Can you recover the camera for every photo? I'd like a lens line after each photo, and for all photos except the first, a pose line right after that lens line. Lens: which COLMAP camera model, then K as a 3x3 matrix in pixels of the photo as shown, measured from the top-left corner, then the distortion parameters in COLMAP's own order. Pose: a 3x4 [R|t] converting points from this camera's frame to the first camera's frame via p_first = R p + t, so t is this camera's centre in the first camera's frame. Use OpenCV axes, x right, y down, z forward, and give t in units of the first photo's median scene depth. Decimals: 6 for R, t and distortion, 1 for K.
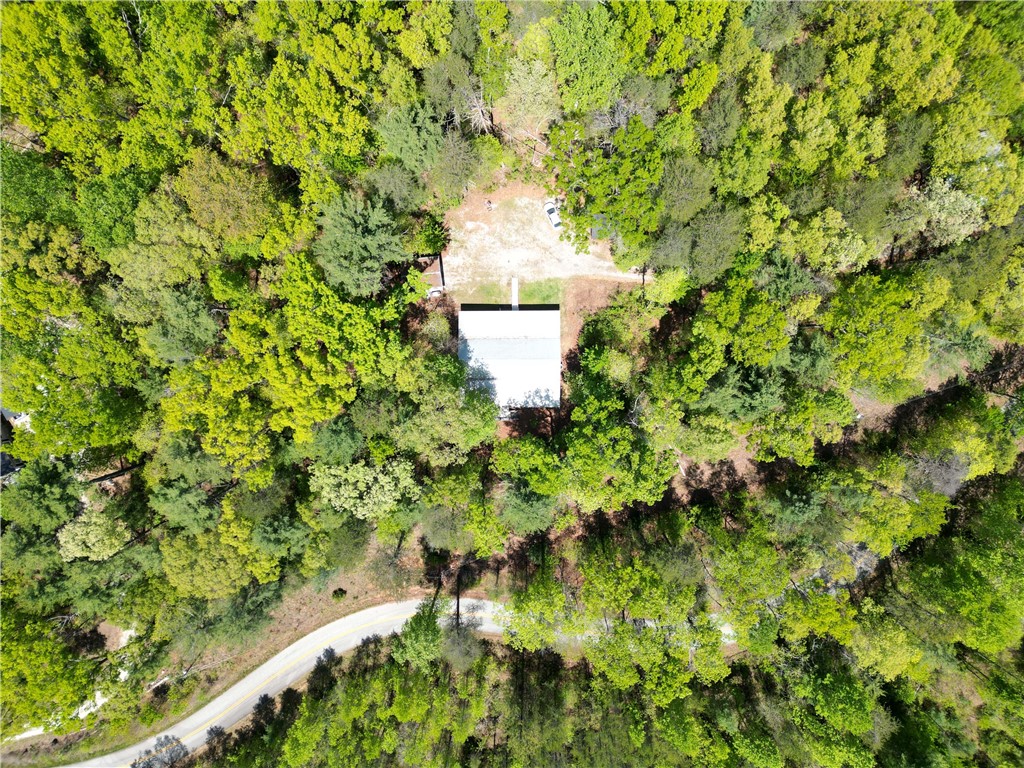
lens RADIAL K [[710.4, 0, 510.5], [0, 710.4, 383.7], [0, 0, 1]] dist [0.031418, -0.007977]
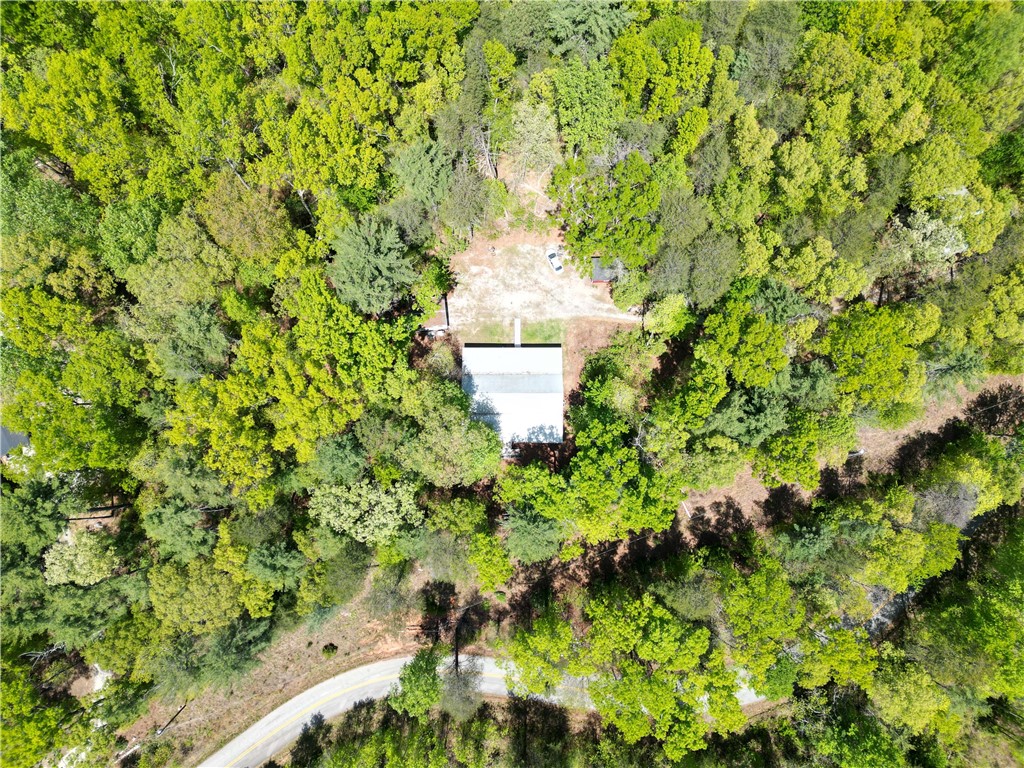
lens RADIAL K [[716.8, 0, 512.9], [0, 716.8, 382.6], [0, 0, 1]] dist [0.055263, -0.040477]
pose [[0.999858, 0.005142, 0.016075, -0.020475], [-0.002324, 0.985338, -0.170598, 0.141735], [-0.016717, 0.170536, 0.985210, -0.007134]]
